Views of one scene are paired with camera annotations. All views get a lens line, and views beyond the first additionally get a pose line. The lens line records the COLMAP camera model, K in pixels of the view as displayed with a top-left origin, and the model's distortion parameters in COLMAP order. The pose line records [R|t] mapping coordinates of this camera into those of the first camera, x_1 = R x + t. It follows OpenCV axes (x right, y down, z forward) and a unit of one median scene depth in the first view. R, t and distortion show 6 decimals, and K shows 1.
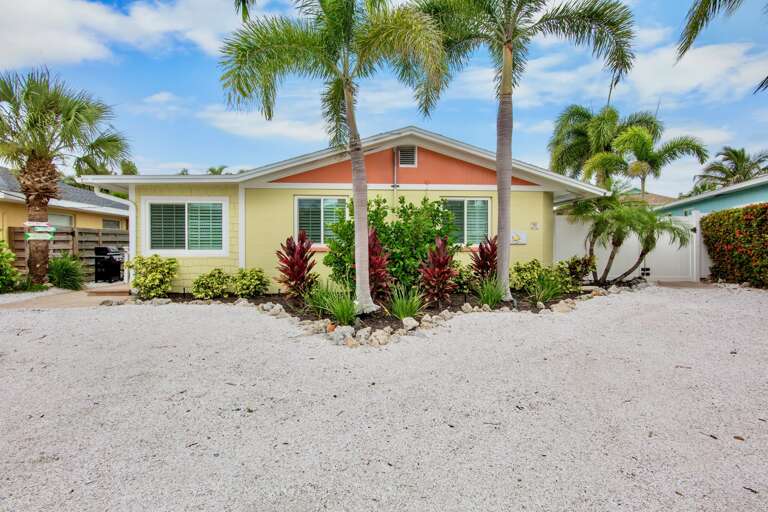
lens RADIAL K [[378.3, 0, 384.6], [0, 378.3, 255.1], [0, 0, 1]] dist [-0.010801, -0.003406]
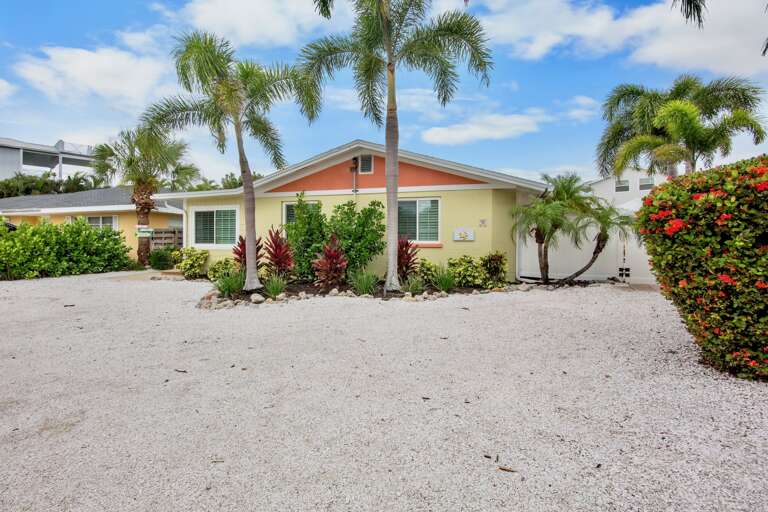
lens RADIAL K [[378.3, 0, 384.0], [0, 378.3, 255.0], [0, 0, 1]] dist [-0.010801, -0.003406]
pose [[0.929485, 0.017731, -0.368433, 0.548437], [-0.014454, 0.999828, 0.011653, 0.000496], [0.368577, -0.005506, 0.929581, -0.058005]]
